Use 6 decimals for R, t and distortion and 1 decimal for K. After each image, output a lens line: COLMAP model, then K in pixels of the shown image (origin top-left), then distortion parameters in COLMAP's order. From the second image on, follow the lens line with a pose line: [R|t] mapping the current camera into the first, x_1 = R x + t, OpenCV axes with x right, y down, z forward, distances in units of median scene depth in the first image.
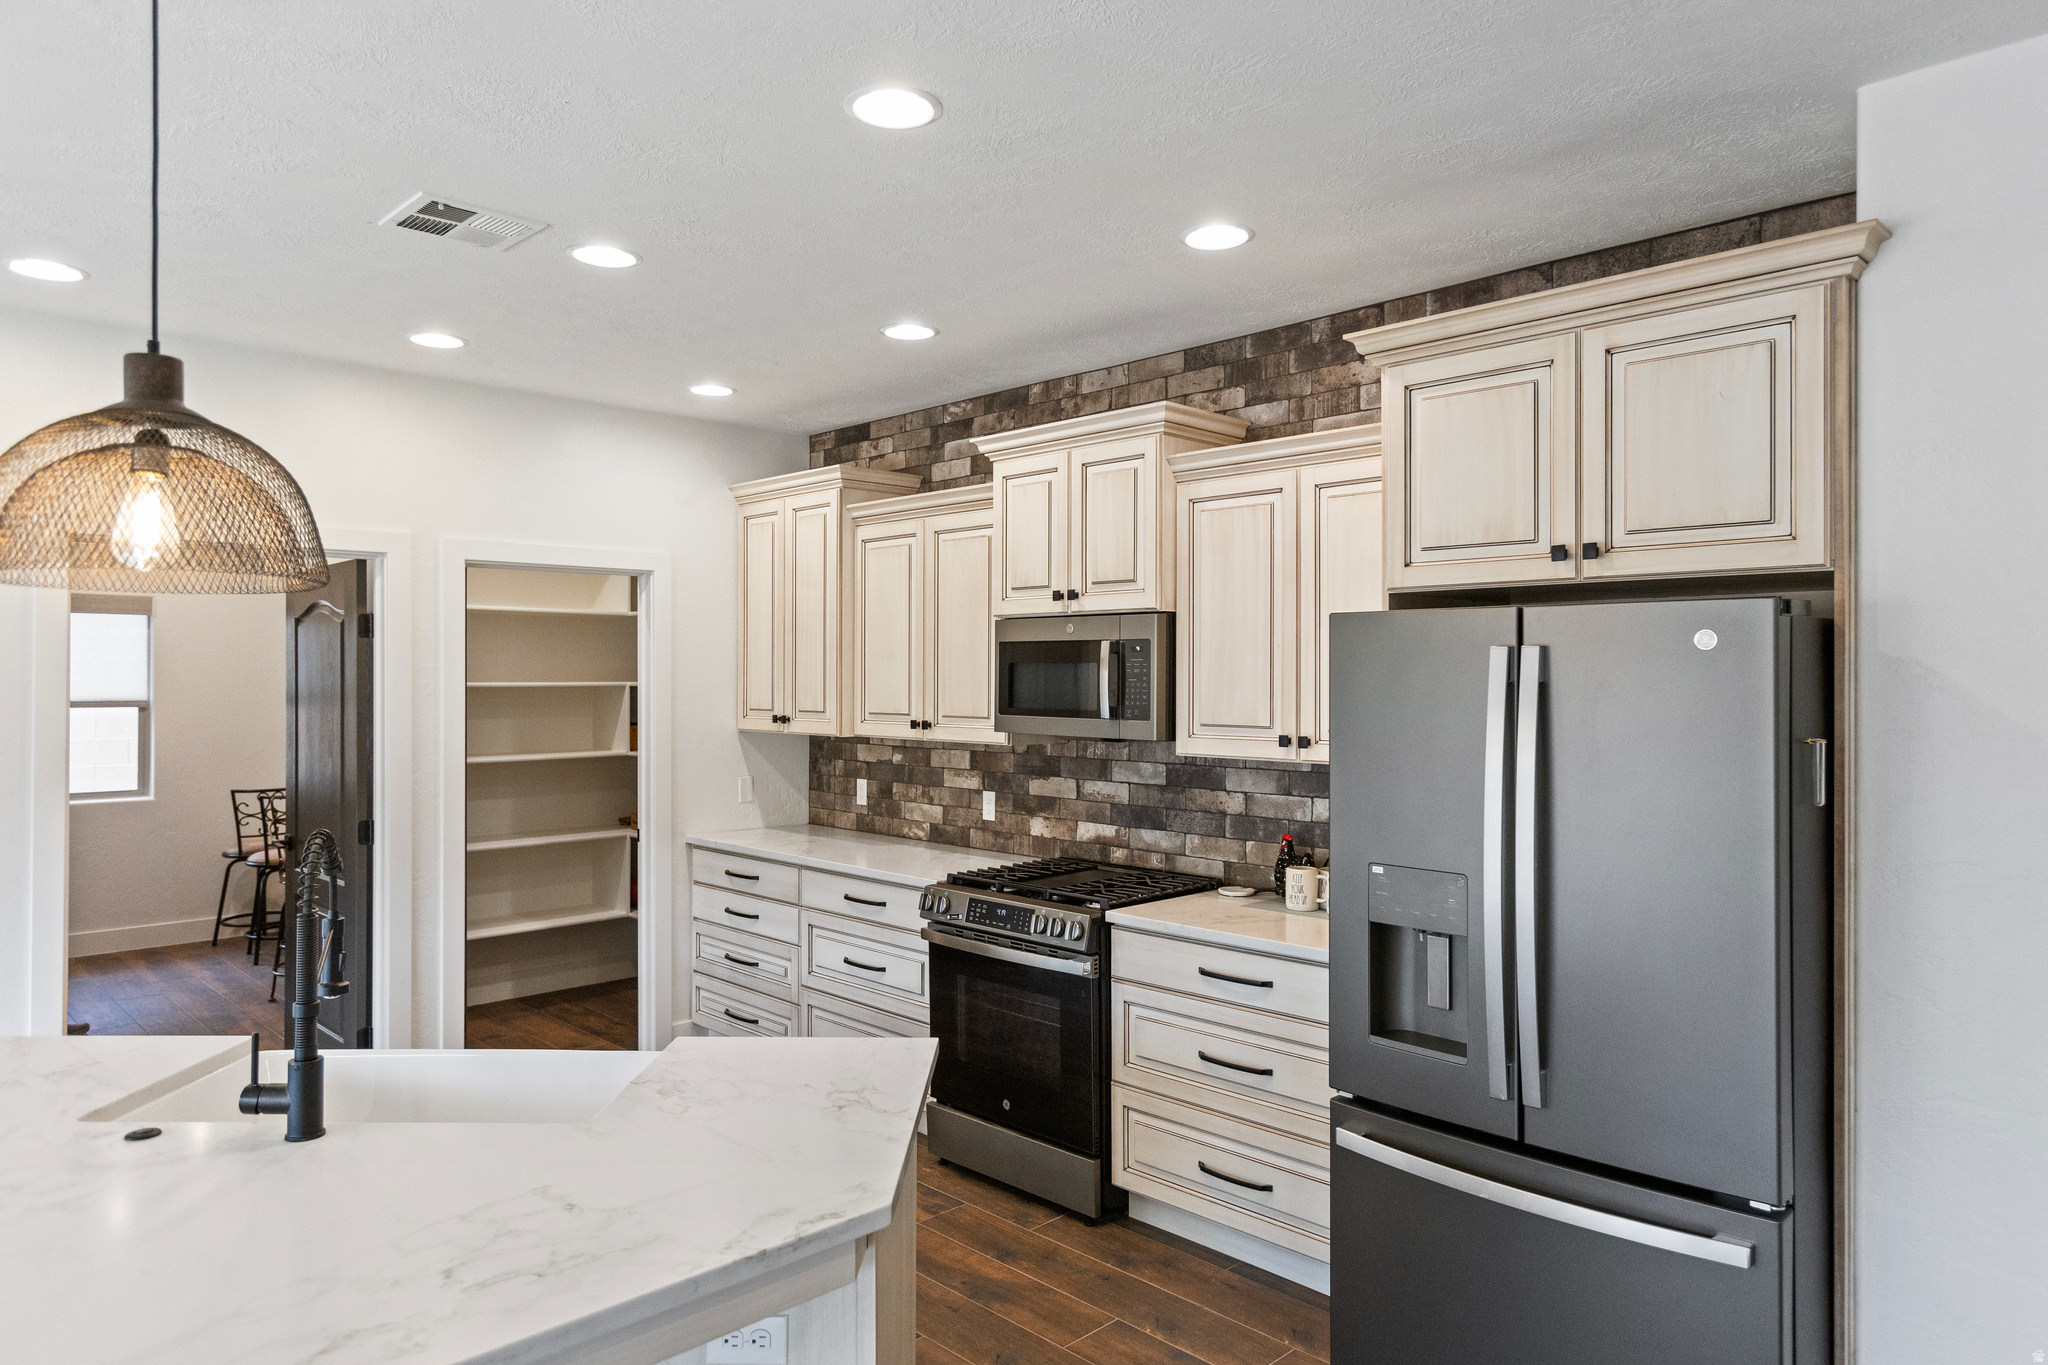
lens RADIAL K [[1300.7, 0, 1019.6], [0, 1300.7, 668.5], [0, 0, 1]] dist [-0.000728, 0.022181]
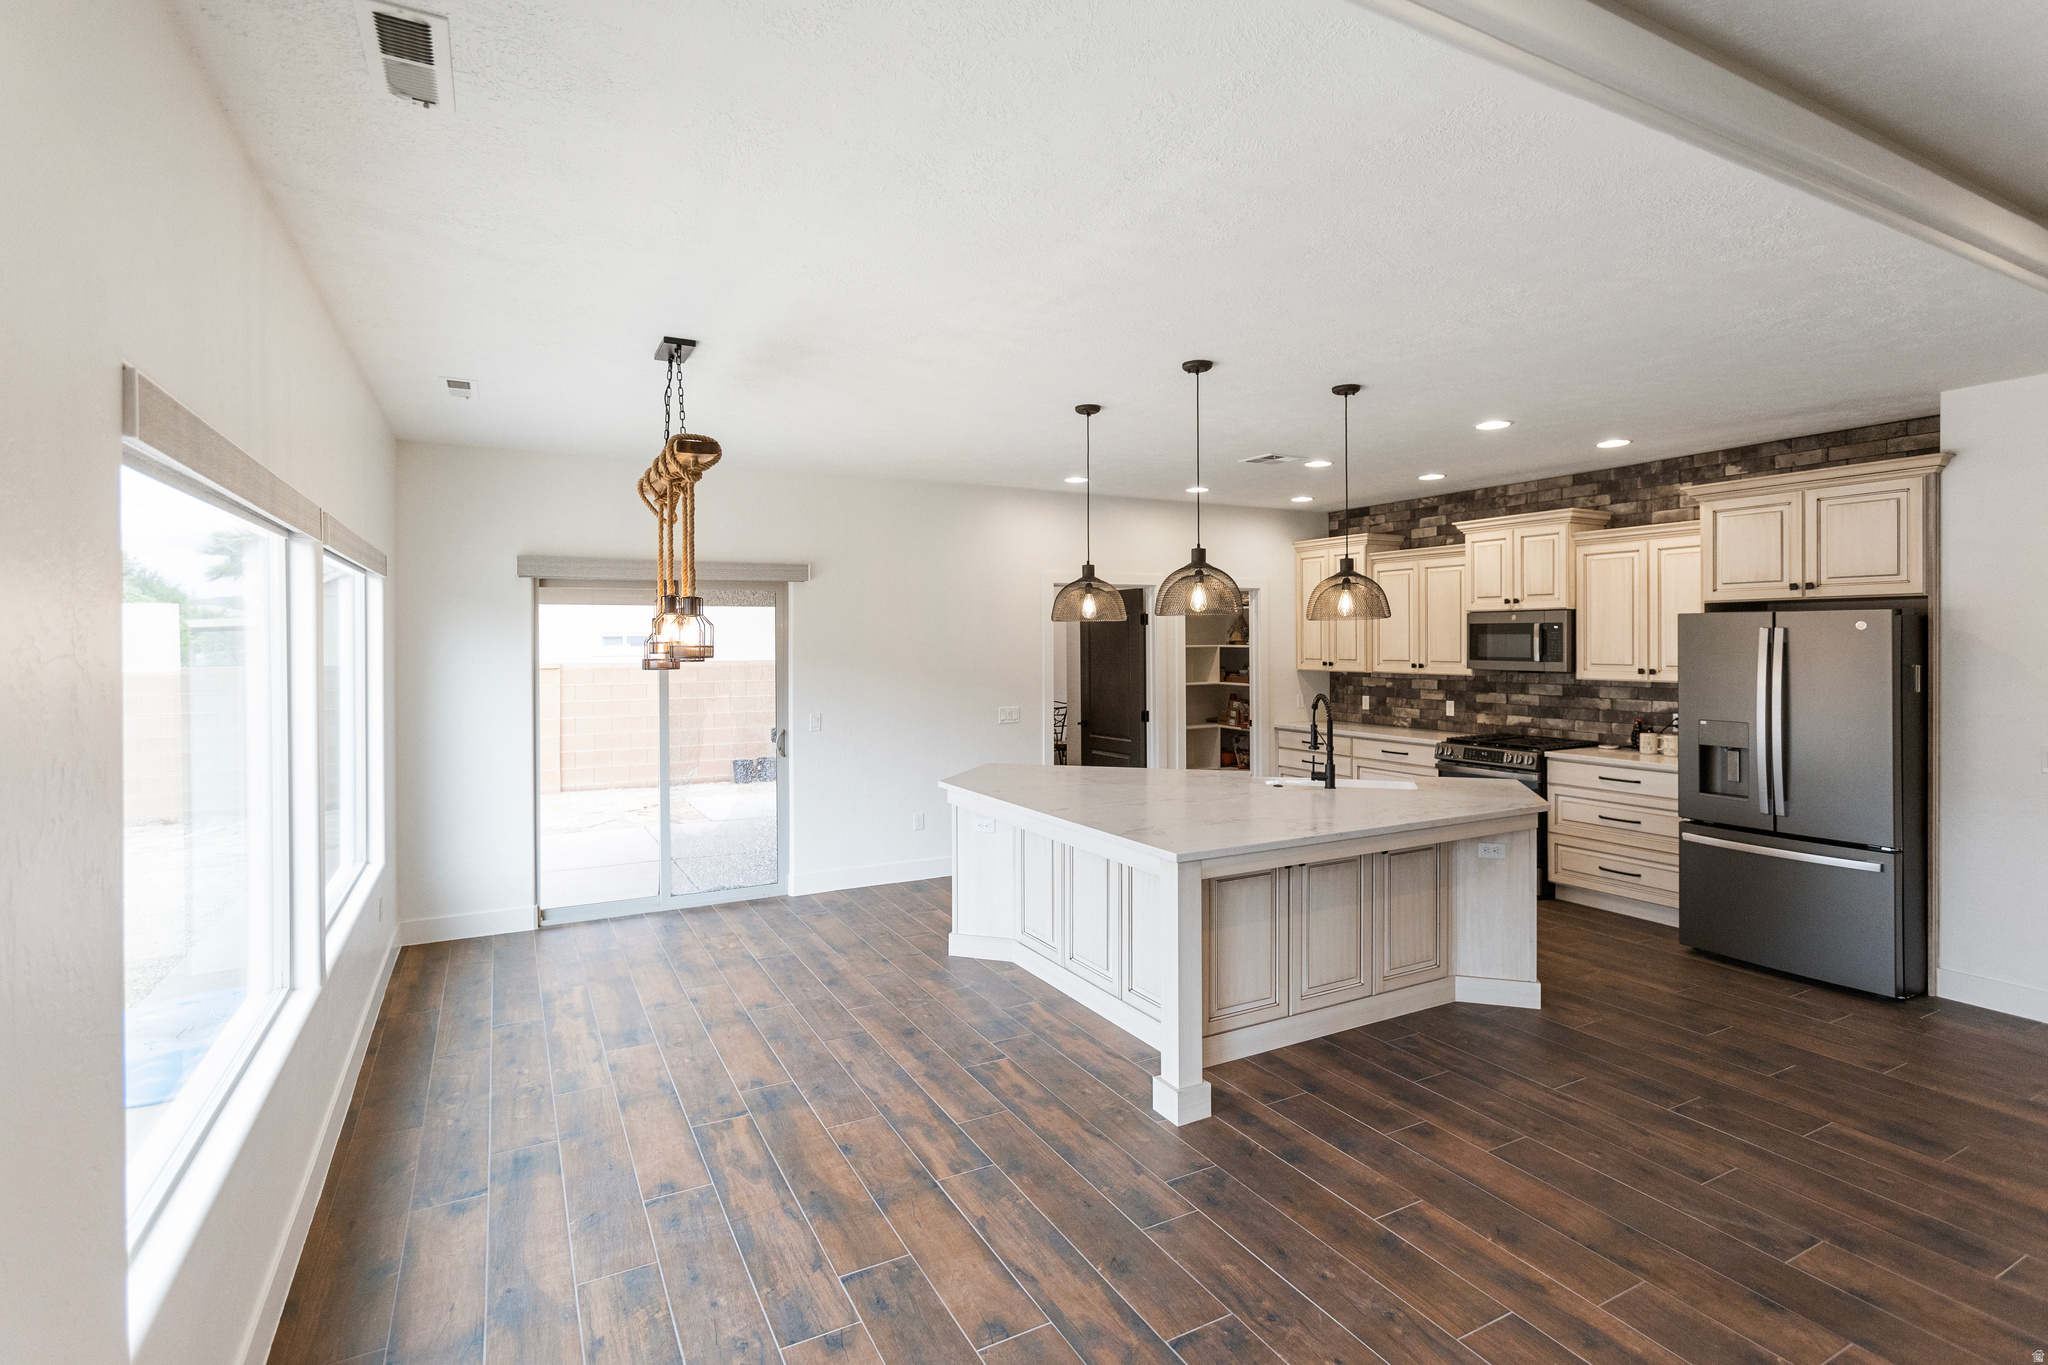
lens RADIAL K [[996.8, 0, 1031.6], [0, 996.8, 644.8], [0, 0, 1]] dist [-0.002224, 0.011716]
pose [[0.964506, -0.006065, -0.263990, -0.271154], [0.008924, 0.999914, 0.009634, -0.009332], [0.263909, -0.011648, 0.964477, -0.686636]]
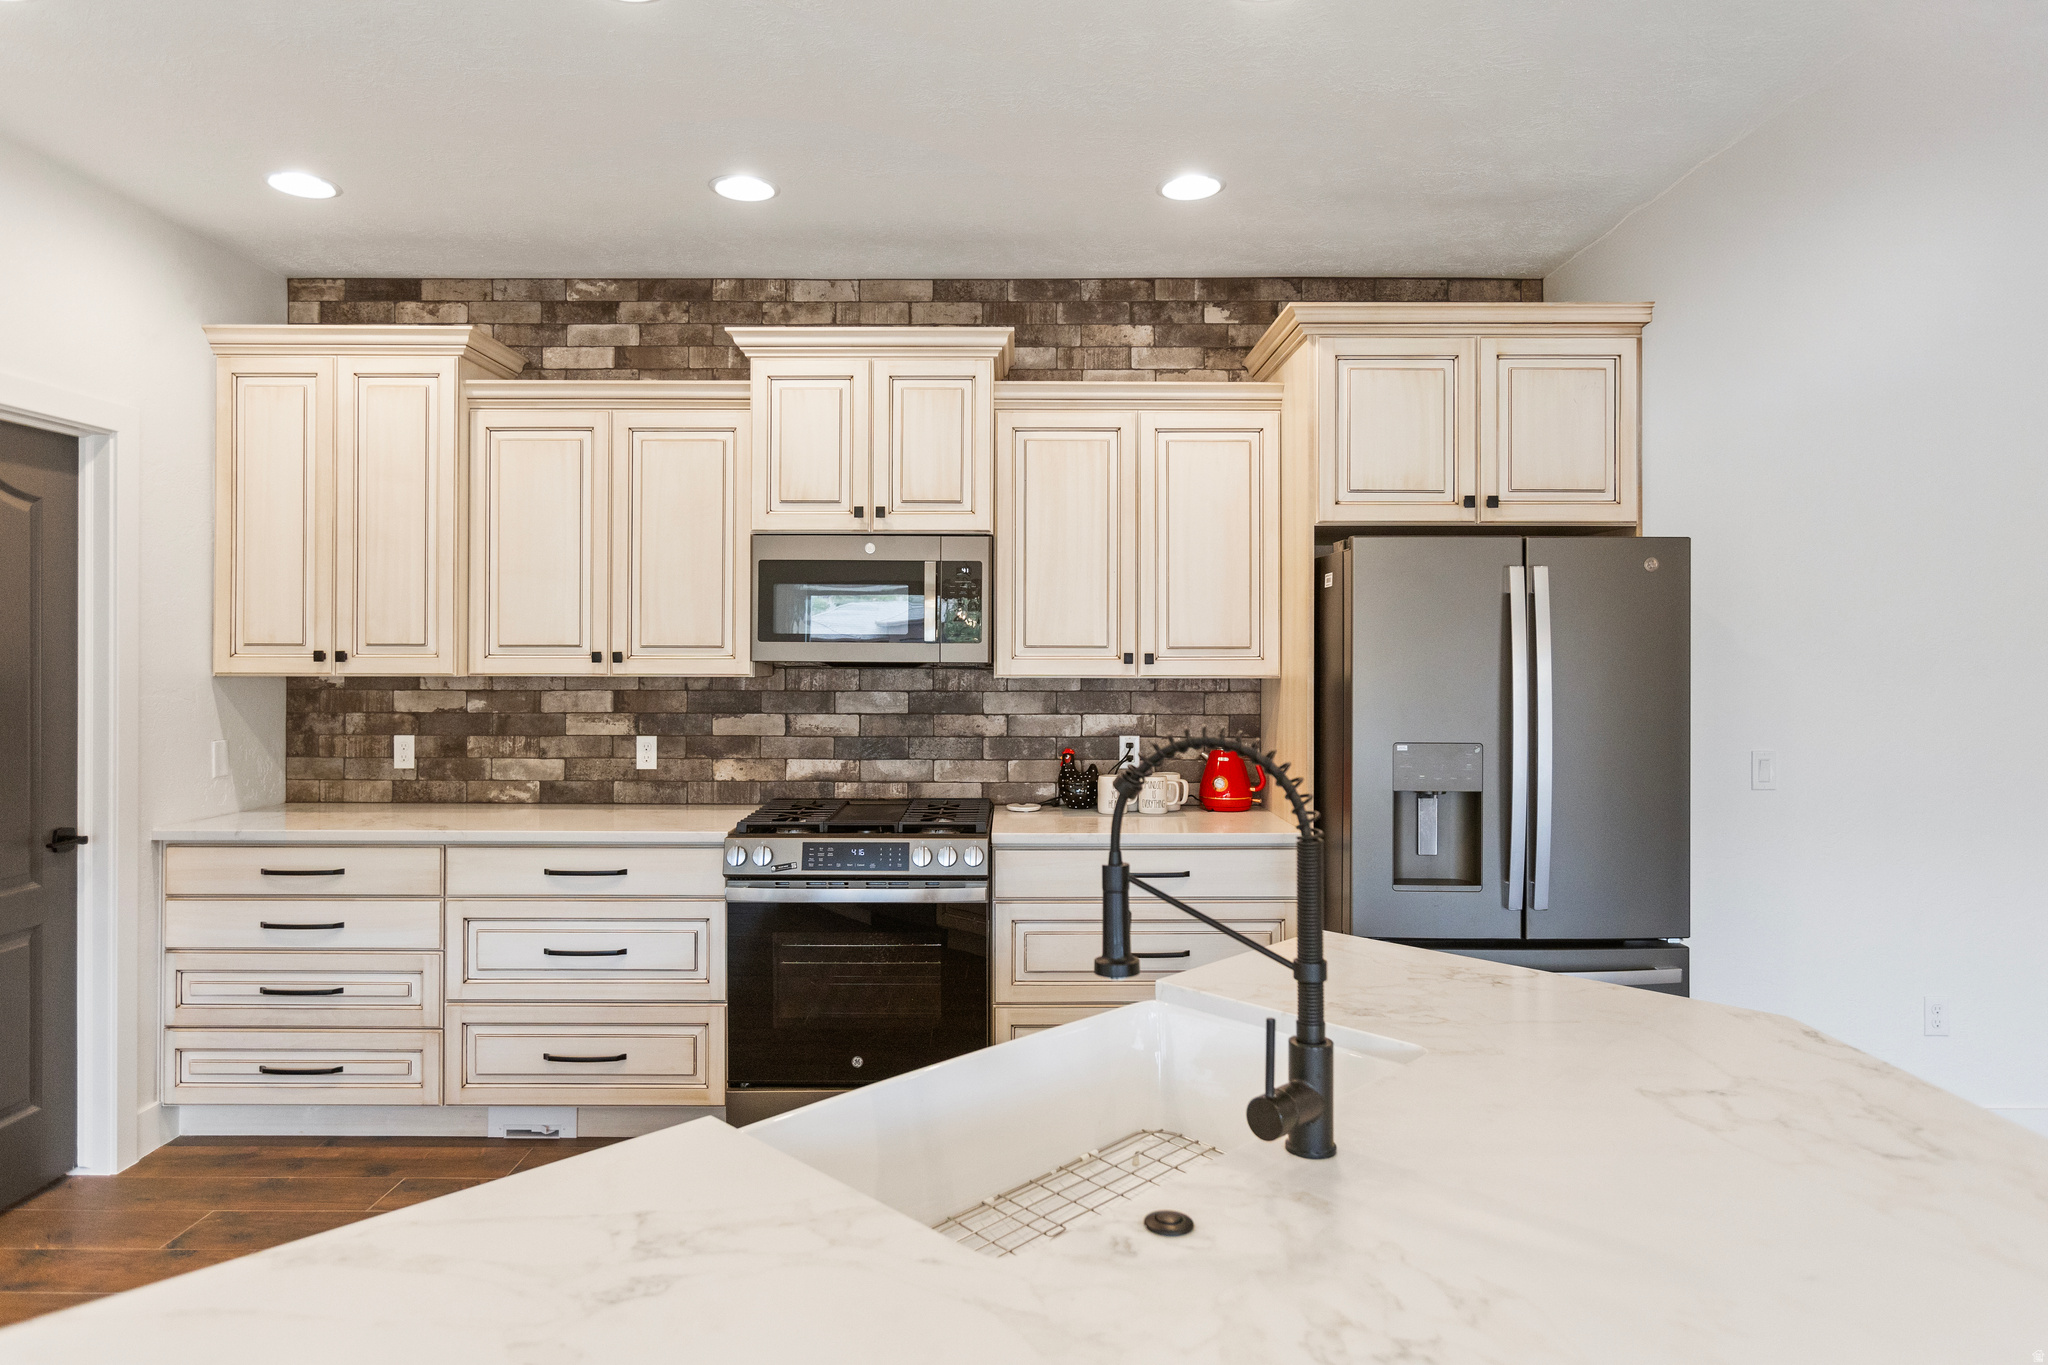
lens RADIAL K [[1225.1, 0, 1030.4], [0, 1225.1, 641.7], [0, 0, 1]] dist [-0.008478, 0.017617]
pose [[0.693268, 0.006725, 0.720648, -0.510465], [-0.005158, 0.999977, -0.004370, 0.039879], [-0.720661, -0.000687, 0.693287, 0.293580]]
